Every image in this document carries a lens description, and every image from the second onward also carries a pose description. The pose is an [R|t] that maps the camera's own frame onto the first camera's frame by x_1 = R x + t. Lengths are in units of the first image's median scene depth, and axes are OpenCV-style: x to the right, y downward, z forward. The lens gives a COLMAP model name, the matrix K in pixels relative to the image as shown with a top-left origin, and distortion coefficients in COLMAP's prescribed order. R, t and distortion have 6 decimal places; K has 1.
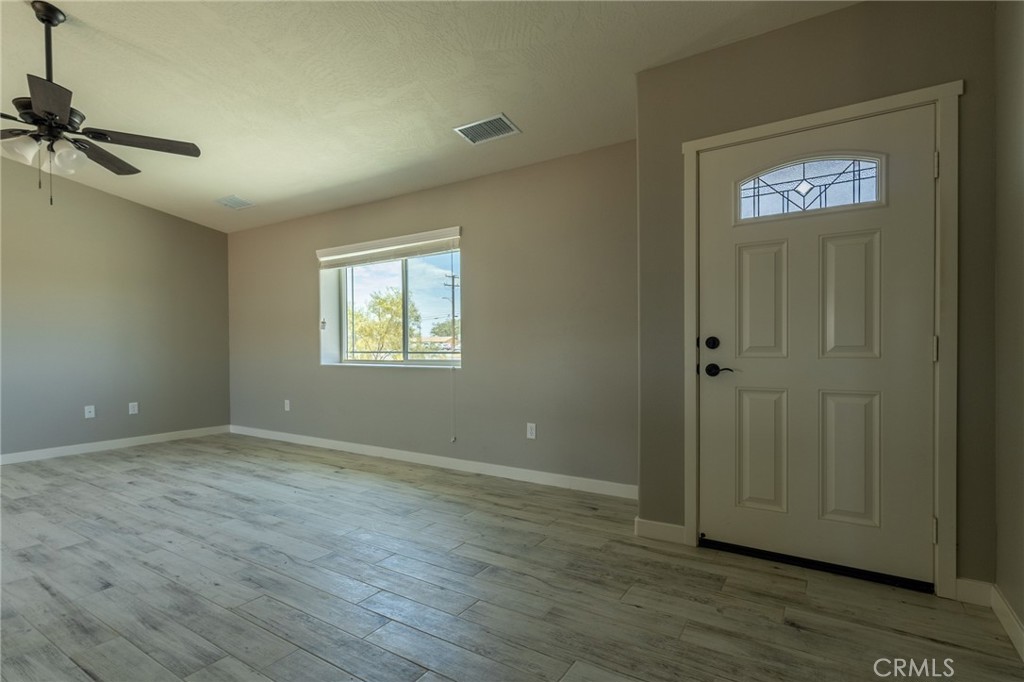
lens RADIAL K [[477.0, 0, 517.2], [0, 477.0, 361.7], [0, 0, 1]] dist [-0.002445, -0.004081]
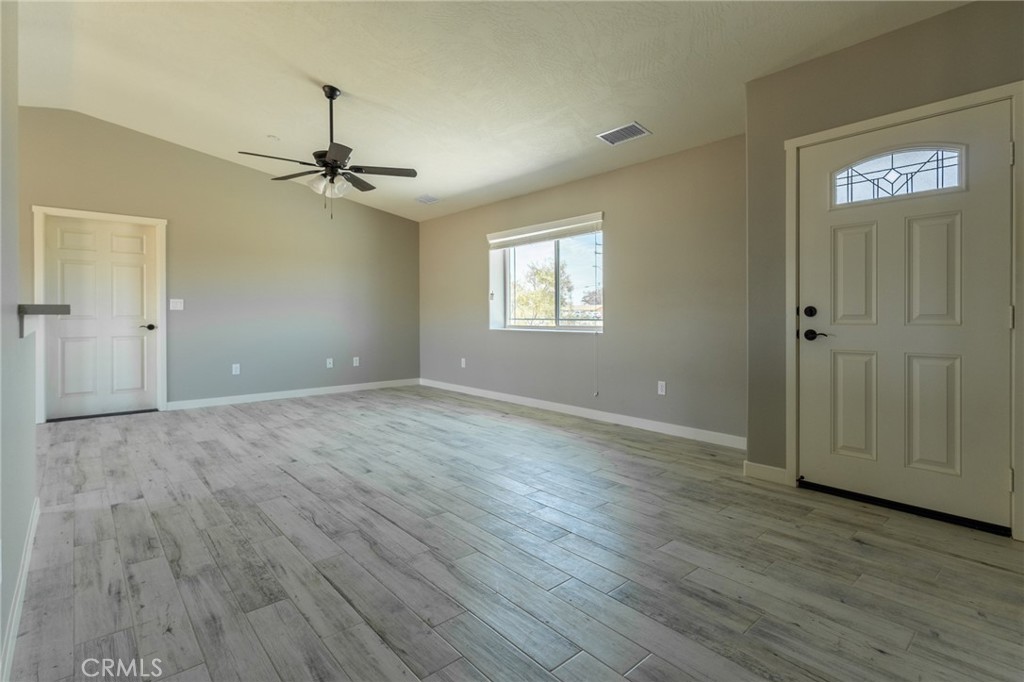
lens RADIAL K [[494.4, 0, 535.5], [0, 494.4, 318.2], [0, 0, 1]] dist [-0.001665, -0.001055]
pose [[0.959408, -0.003071, -0.282005, 0.086785], [-0.001661, 0.999862, -0.016538, -0.002439], [0.282017, 0.016335, 0.959270, -0.284552]]
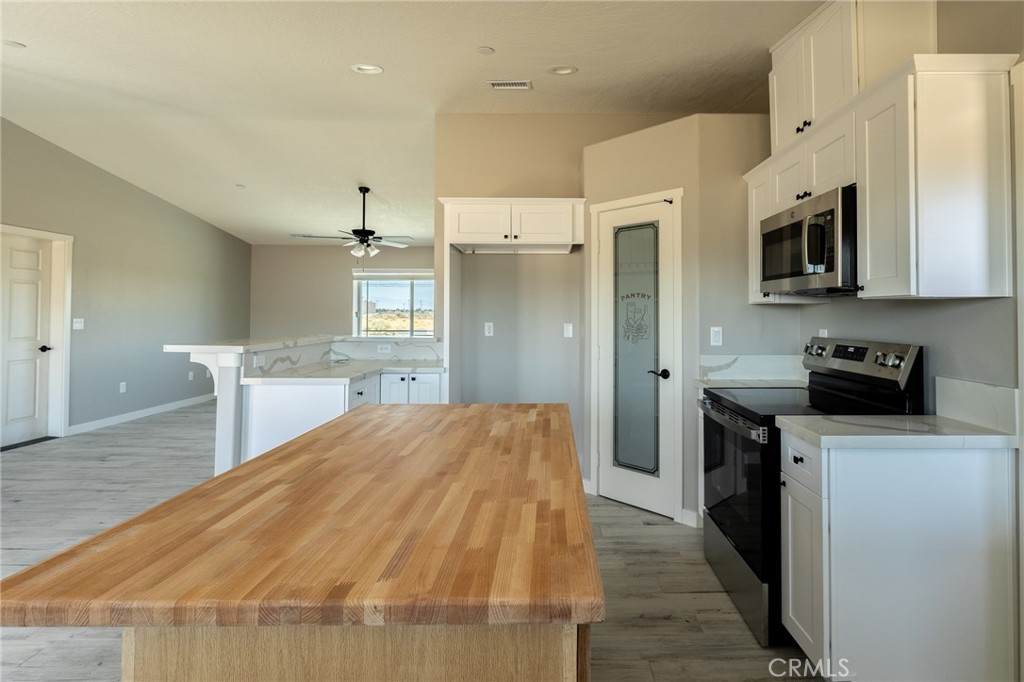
lens RADIAL K [[494.4, 0, 566.4], [0, 494.4, 309.9], [0, 0, 1]] dist [-0.001665, -0.001055]
pose [[0.847475, 0.006459, 0.530796, -1.161698], [0.013069, 0.999369, -0.033027, -0.050760], [-0.530674, 0.034926, 0.846856, -1.329182]]
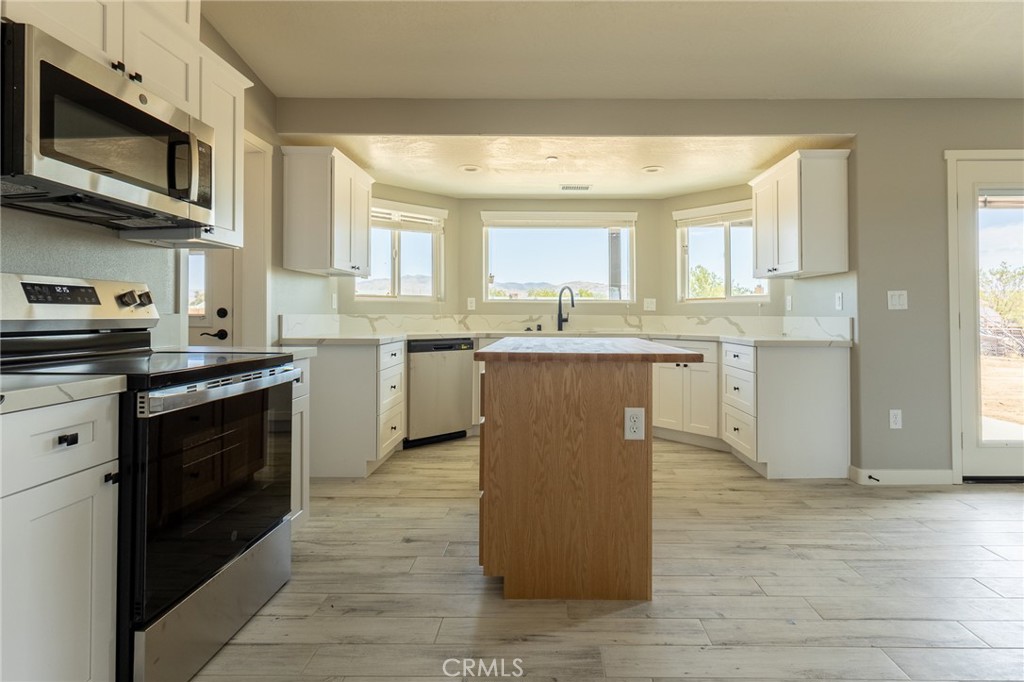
lens RADIAL K [[525.9, 0, 547.5], [0, 525.9, 309.7], [0, 0, 1]] dist [-0.004369, -0.001070]
pose [[-0.865921, -0.013243, -0.500006, -0.544470], [-0.019488, 0.999784, 0.007269, -0.001002], [0.499802, 0.016039, -0.865991, -0.132187]]
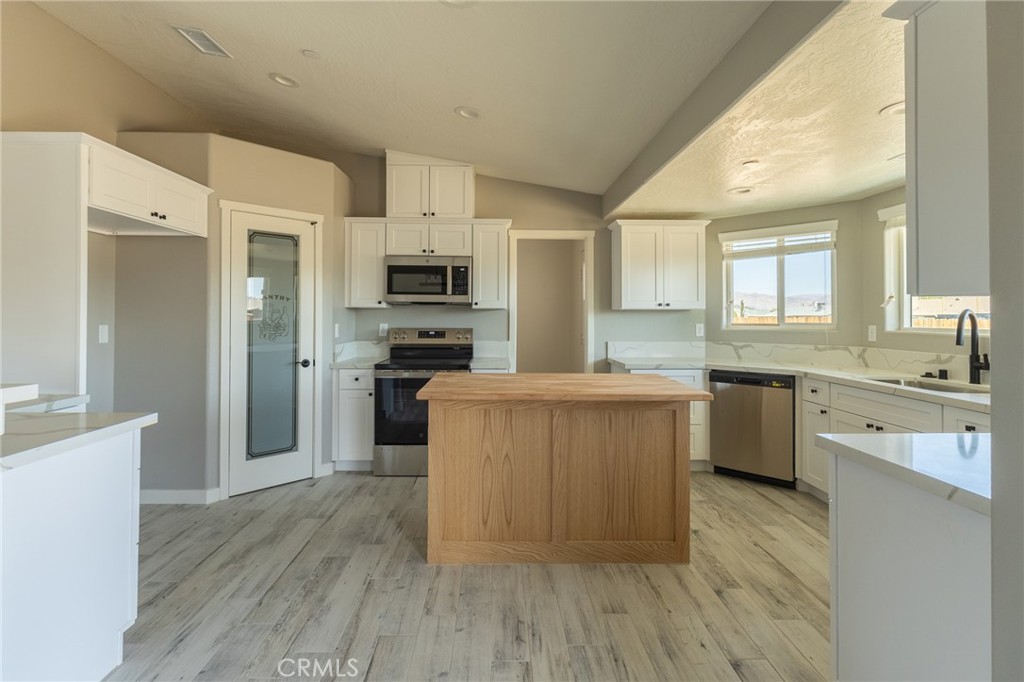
lens RADIAL K [[494.4, 0, 491.3], [0, 494.4, 313.5], [0, 0, 1]] dist [-0.001665, -0.001055]
pose [[-0.498148, -0.000304, 0.867092, -1.792652], [0.016344, 0.999819, 0.009740, -0.080854], [-0.866938, 0.019024, -0.498053, -0.302595]]
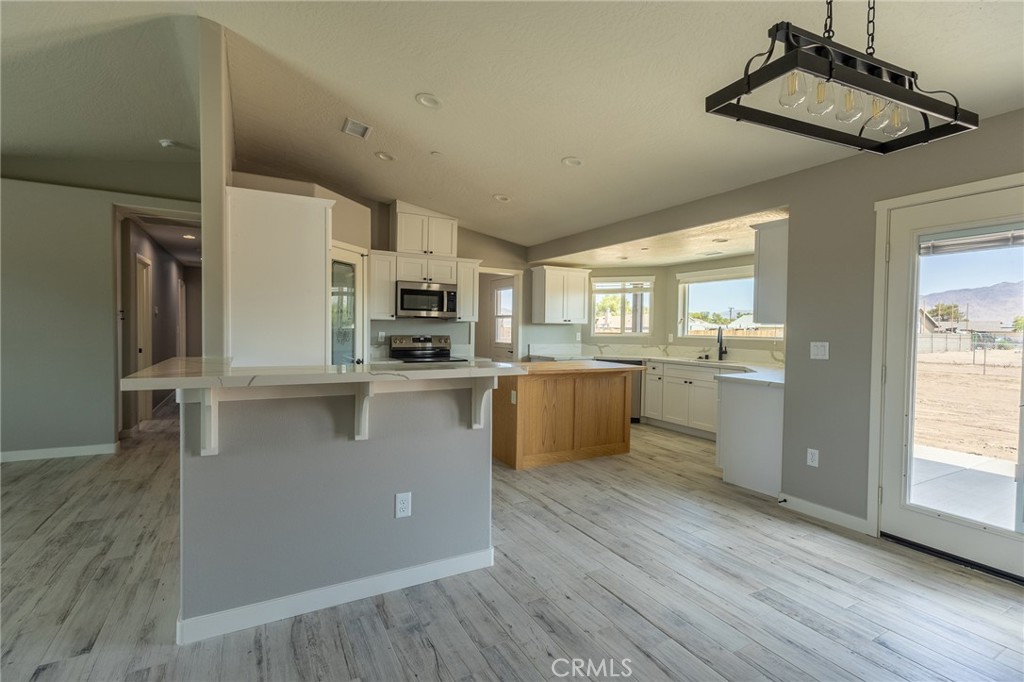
lens RADIAL K [[480.9, 0, 503.2], [0, 480.9, 326.8], [0, 0, 1]] dist [0.021256, -0.003276]
pose [[-0.852652, -0.015508, 0.522249, -1.712567], [-0.003789, 0.999717, 0.023501, -0.107603], [-0.522465, 0.018060, -0.852469, 0.632641]]
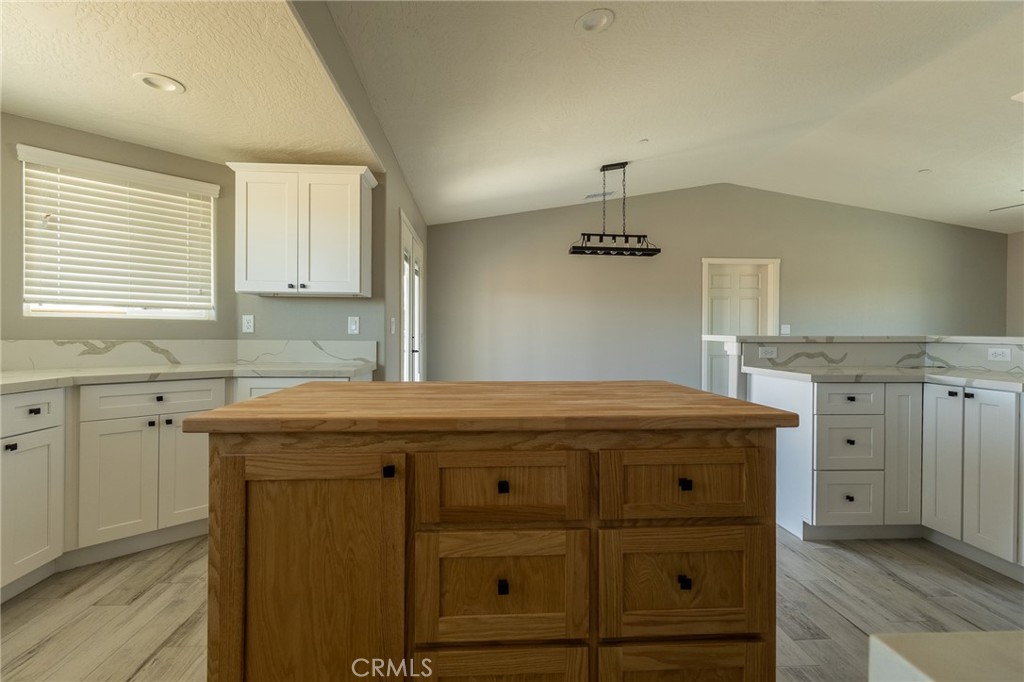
lens RADIAL K [[494.4, 0, 491.3], [0, 494.4, 336.5], [0, 0, 1]] dist [-0.001665, -0.001055]
pose [[0.543391, 0.002409, -0.839476, -0.584430], [-0.023842, 0.999637, -0.012565, 0.007654], [0.839141, 0.026843, 0.543251, -1.170863]]
